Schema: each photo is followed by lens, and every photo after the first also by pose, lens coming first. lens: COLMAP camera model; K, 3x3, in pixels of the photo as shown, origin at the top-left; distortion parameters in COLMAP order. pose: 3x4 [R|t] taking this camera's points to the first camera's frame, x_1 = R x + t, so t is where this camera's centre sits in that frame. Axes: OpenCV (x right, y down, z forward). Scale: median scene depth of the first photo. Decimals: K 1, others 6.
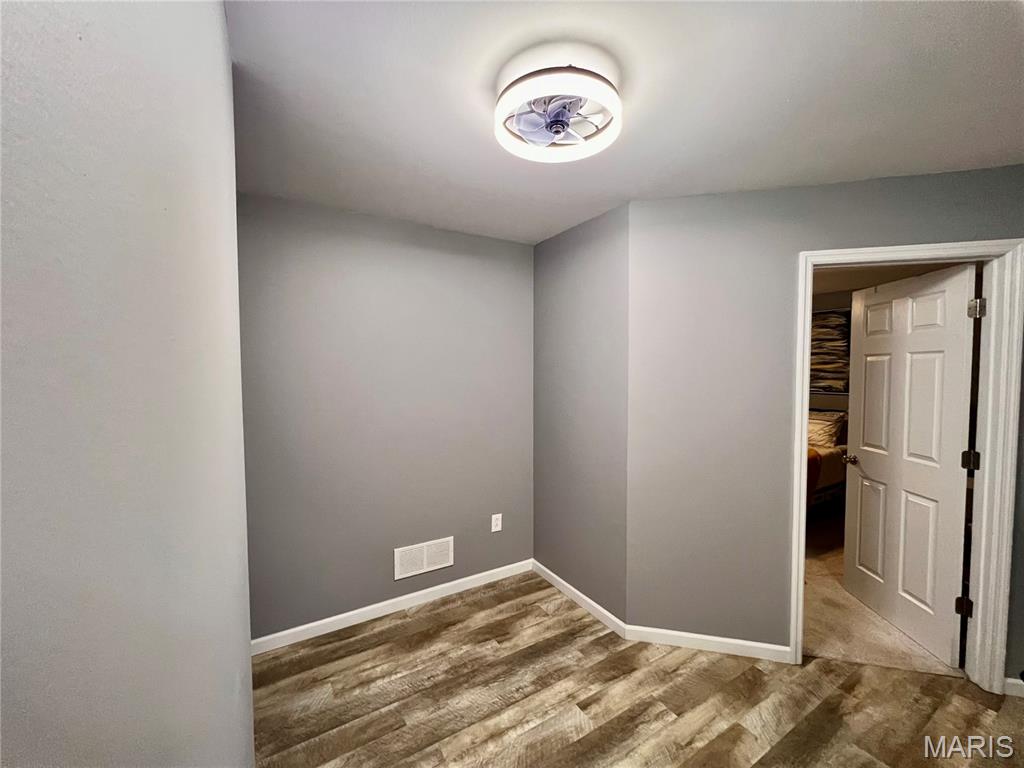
lens RADIAL K [[412.7, 0, 512.7], [0, 412.7, 384.5], [0, 0, 1]] dist [0.000521, 0.000227]
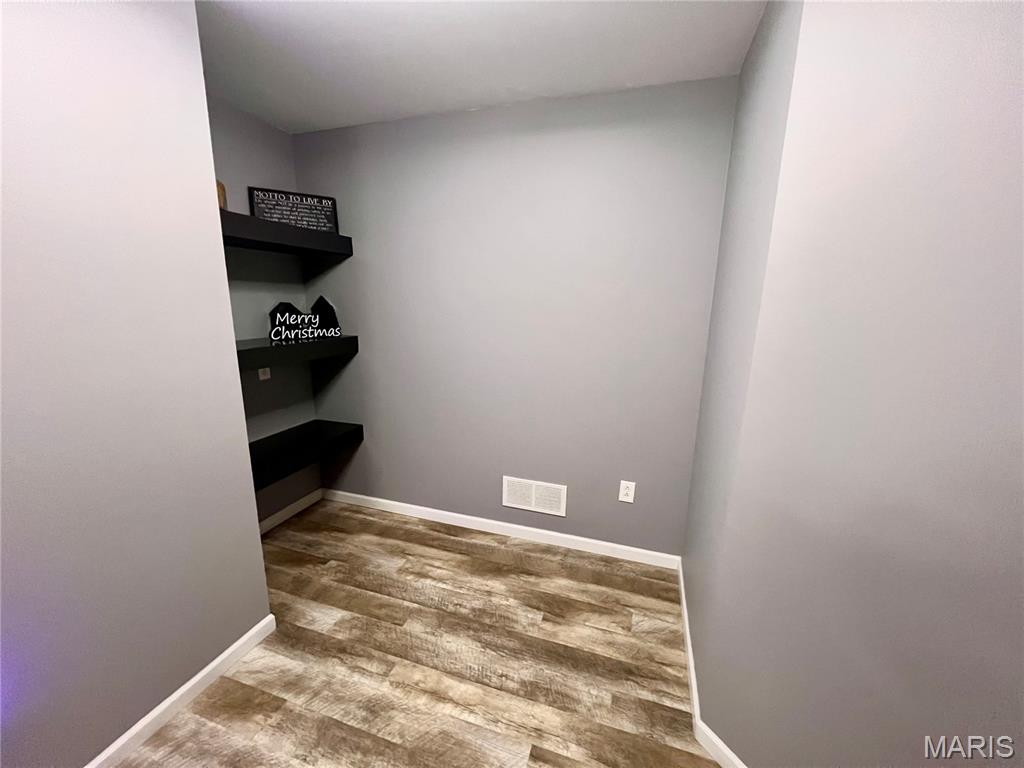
lens RADIAL K [[408.4, 0, 511.2], [0, 408.4, 381.3], [0, 0, 1]] dist [-0.001954, 0.000060]
pose [[0.649971, 0.163146, -0.742240, 0.485498], [-0.050472, 0.983796, 0.172043, 0.011438], [0.758281, -0.074360, 0.647673, 0.473211]]
